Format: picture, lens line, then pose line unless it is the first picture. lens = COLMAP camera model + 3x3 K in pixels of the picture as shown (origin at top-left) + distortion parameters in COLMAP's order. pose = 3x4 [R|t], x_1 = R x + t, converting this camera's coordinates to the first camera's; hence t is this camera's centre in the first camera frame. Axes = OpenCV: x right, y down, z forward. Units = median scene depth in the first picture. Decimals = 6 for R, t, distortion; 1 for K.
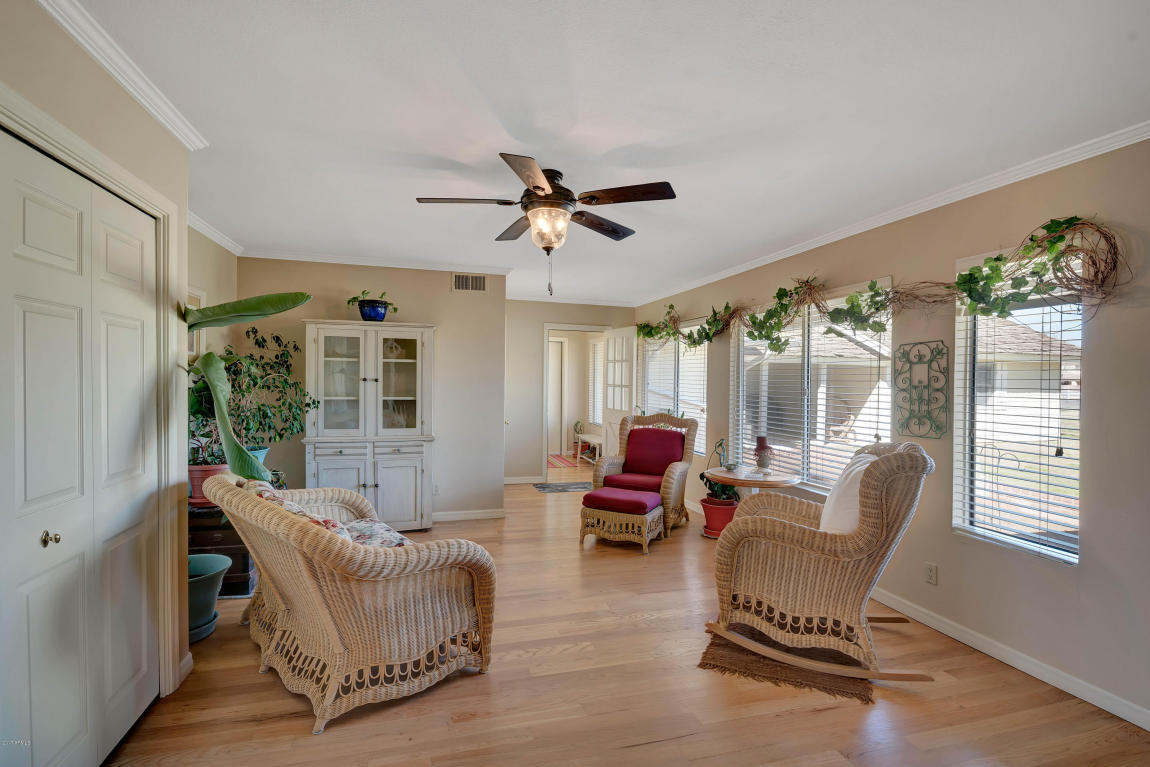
lens RADIAL K [[527.7, 0, 575.0], [0, 527.7, 383.5], [0, 0, 1]] dist [-0.002605, -0.000478]
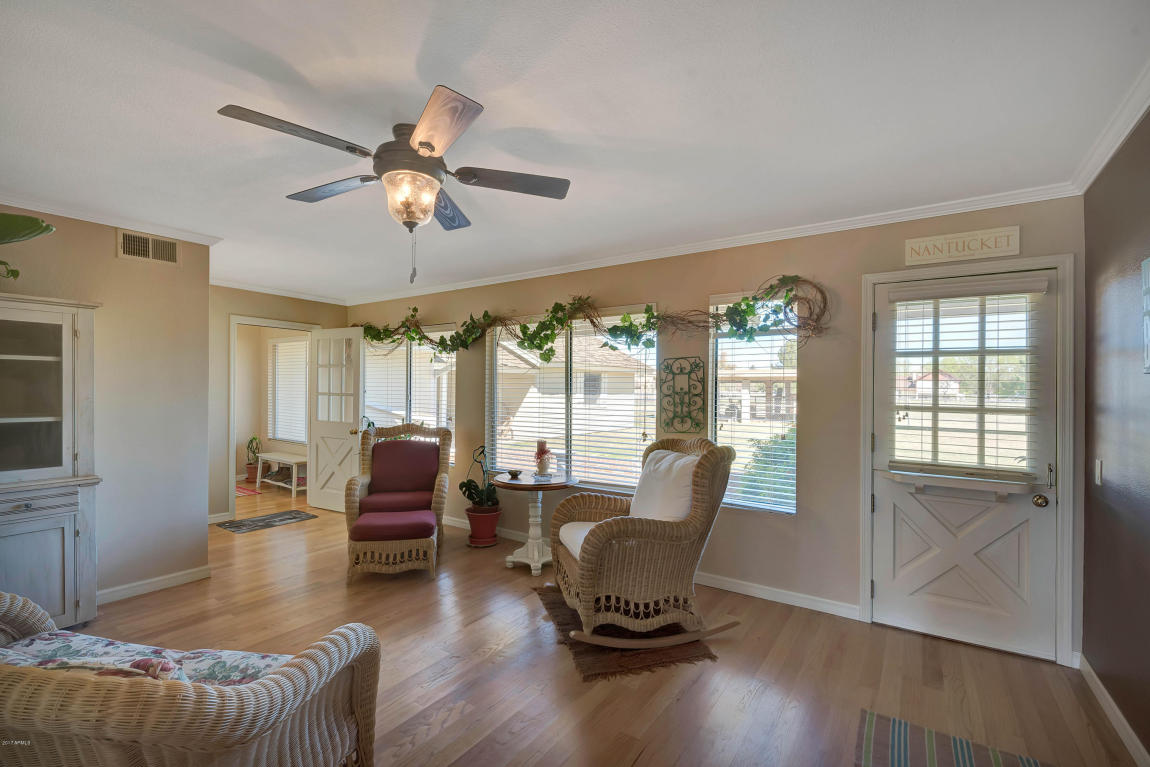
lens RADIAL K [[503.4, 0, 575.0], [0, 503.4, 383.5], [0, 0, 1]] dist [0.002965, -0.012717]
pose [[0.772668, 0.000962, 0.634809, -0.270524], [0.006459, 0.999935, -0.009377, -0.005593], [-0.634777, 0.011345, 0.772612, 0.205770]]
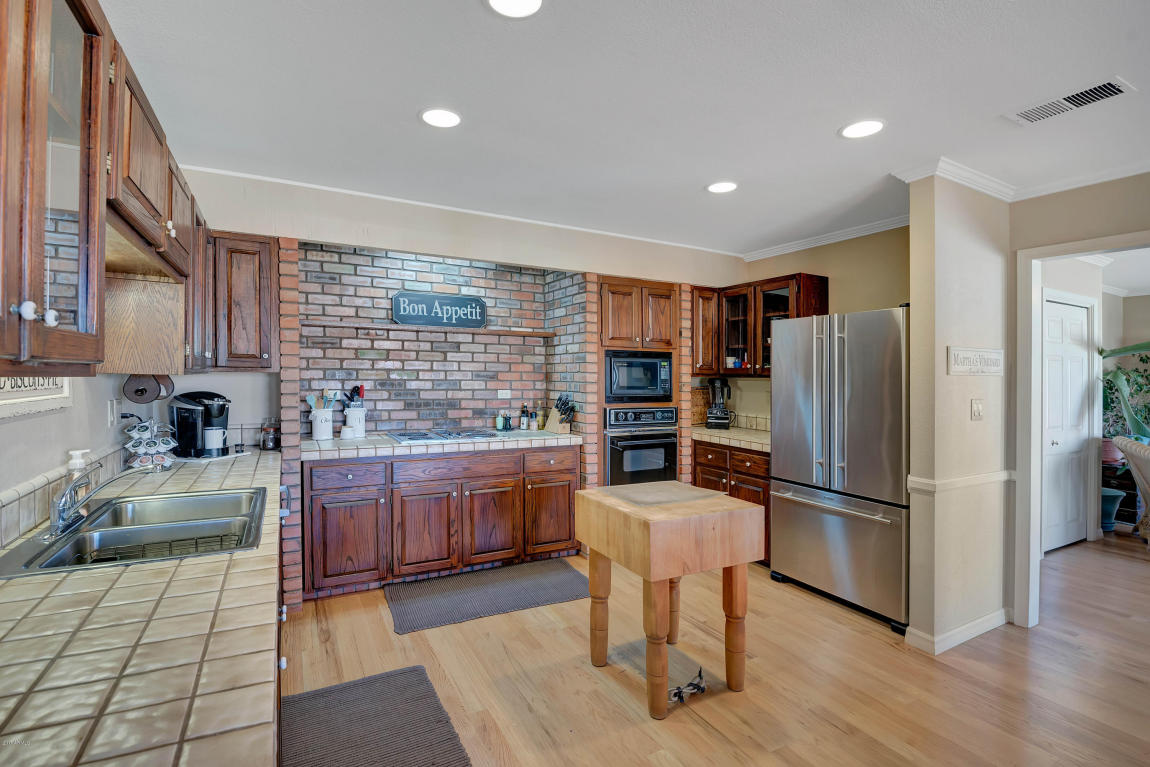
lens RADIAL K [[527.7, 0, 575.0], [0, 527.7, 383.5], [0, 0, 1]] dist [-0.002605, -0.000478]
pose [[0.221669, -0.009043, -0.975080, 0.476052], [-0.012091, 0.999855, -0.012021, 0.021870], [0.975047, 0.014454, 0.221527, -0.871604]]
